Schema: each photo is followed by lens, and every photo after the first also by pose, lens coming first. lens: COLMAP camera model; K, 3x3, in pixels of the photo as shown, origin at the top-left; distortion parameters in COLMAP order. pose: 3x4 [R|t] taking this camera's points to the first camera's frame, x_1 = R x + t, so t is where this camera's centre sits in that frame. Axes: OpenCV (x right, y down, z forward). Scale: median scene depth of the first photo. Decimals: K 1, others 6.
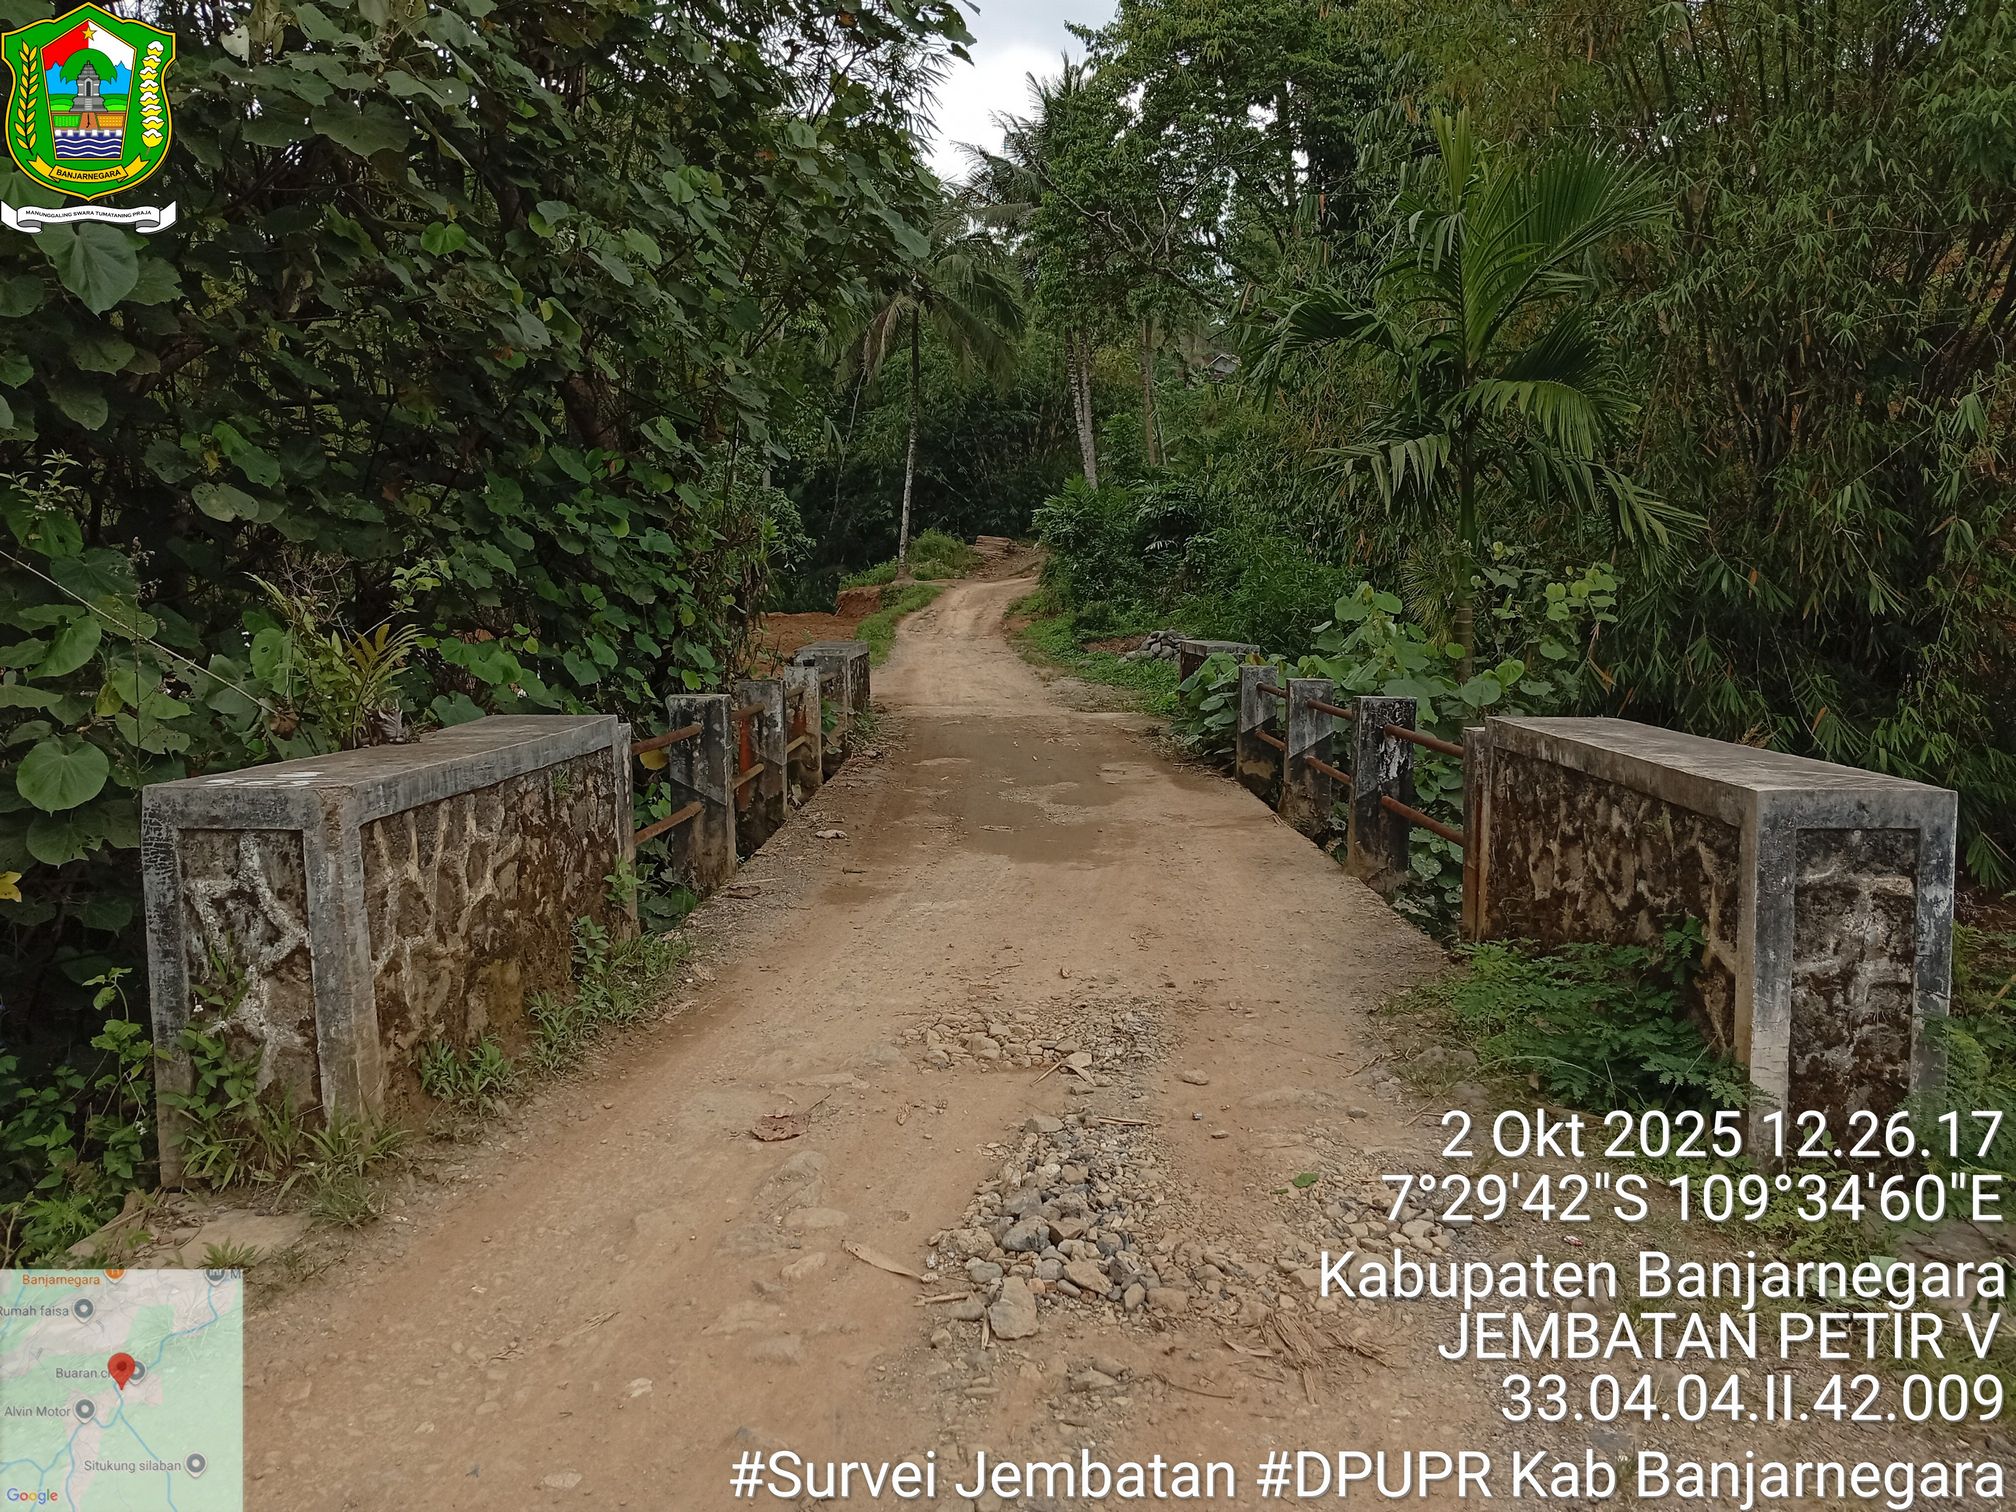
lens RADIAL K [[1550.7, 0, 1000.2], [0, 1550.7, 754.3], [0, 0, 1]] dist [0.112213, -0.269682]
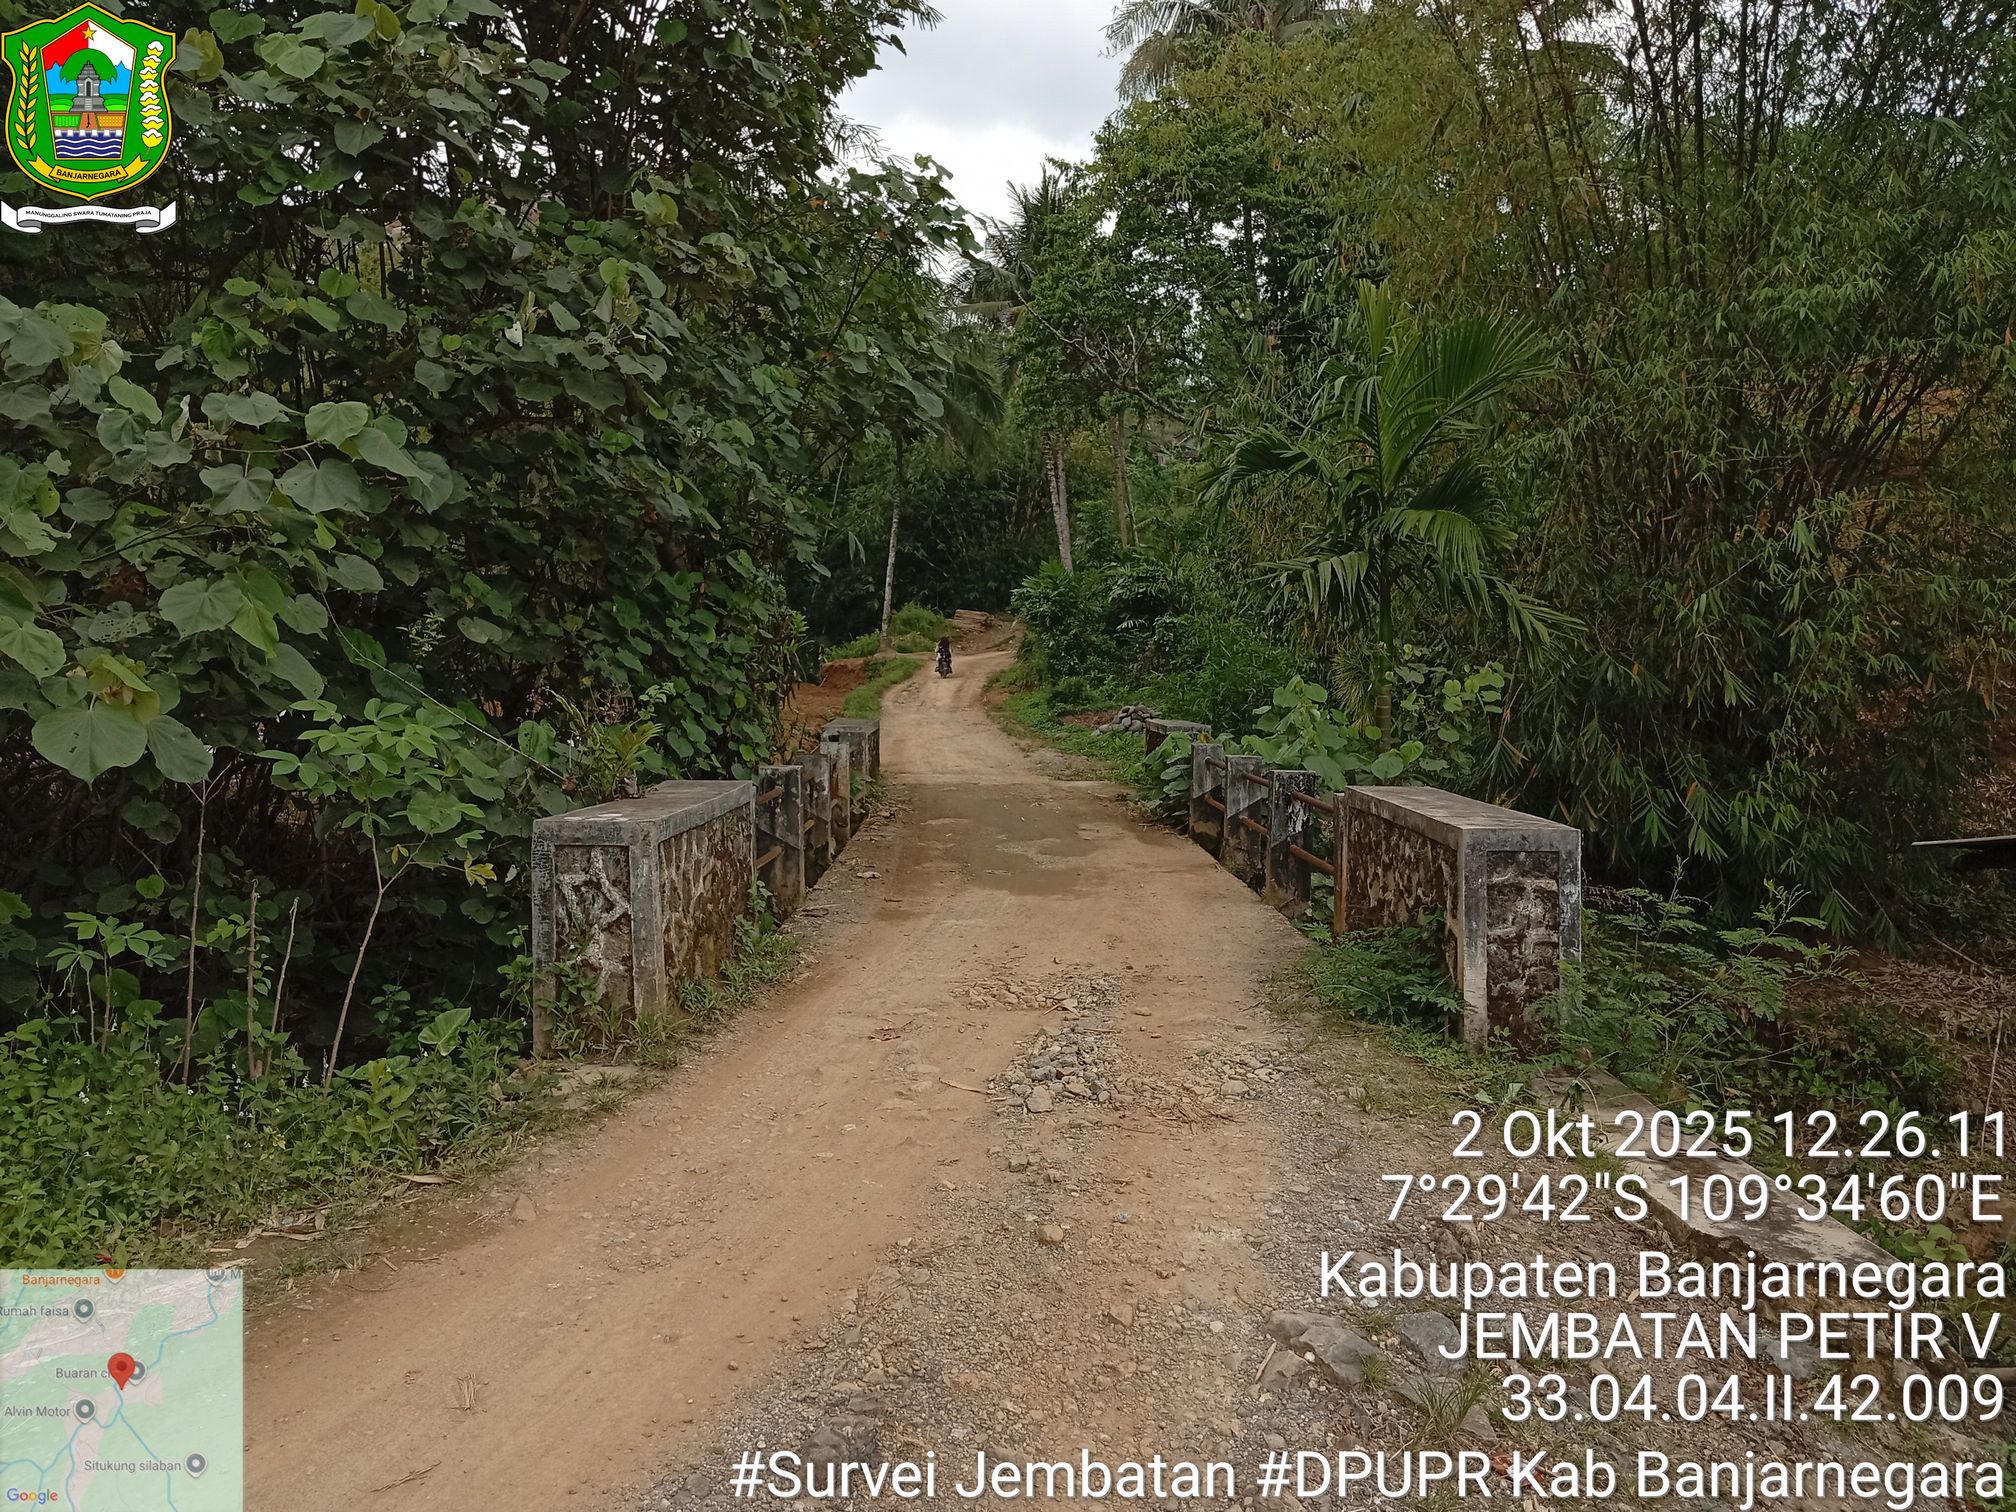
lens RADIAL K [[1550.7, 0, 1000.2], [0, 1550.7, 754.3], [0, 0, 1]] dist [0.112213, -0.269682]
pose [[0.999826, 0.006702, 0.017414, -0.021051], [-0.005935, 0.999025, -0.043747, 0.006736], [-0.017690, 0.043636, 0.998891, -0.250397]]
